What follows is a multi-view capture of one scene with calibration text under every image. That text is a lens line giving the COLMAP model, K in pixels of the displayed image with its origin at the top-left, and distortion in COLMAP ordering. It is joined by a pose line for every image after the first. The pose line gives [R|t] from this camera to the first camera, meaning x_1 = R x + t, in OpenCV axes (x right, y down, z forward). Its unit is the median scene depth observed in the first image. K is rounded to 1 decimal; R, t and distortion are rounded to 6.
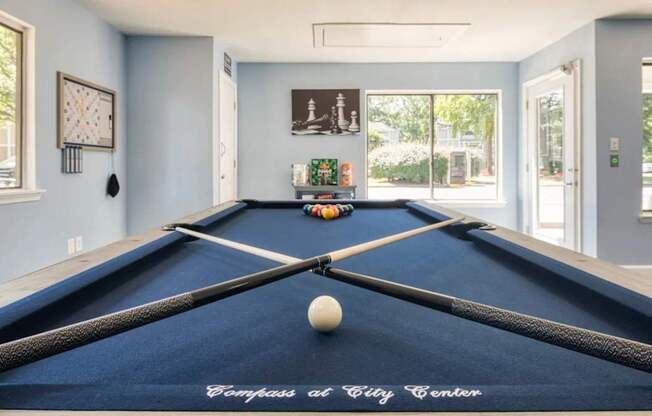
lens RADIAL K [[353.0, 0, 324.6], [0, 353.0, 171.1], [0, 0, 1]] dist [0.001718, -0.020794]
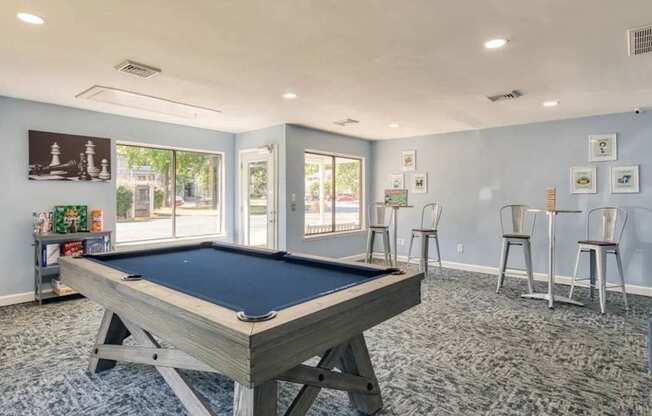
lens RADIAL K [[362.6, 0, 325.1], [0, 362.6, 193.9], [0, 0, 1]] dist [0.000951, 0.000265]
pose [[0.628819, 0.008048, 0.777510, -0.339641], [0.002968, 0.999914, -0.012750, -0.052158], [-0.777546, 0.010325, 0.628741, -0.178612]]
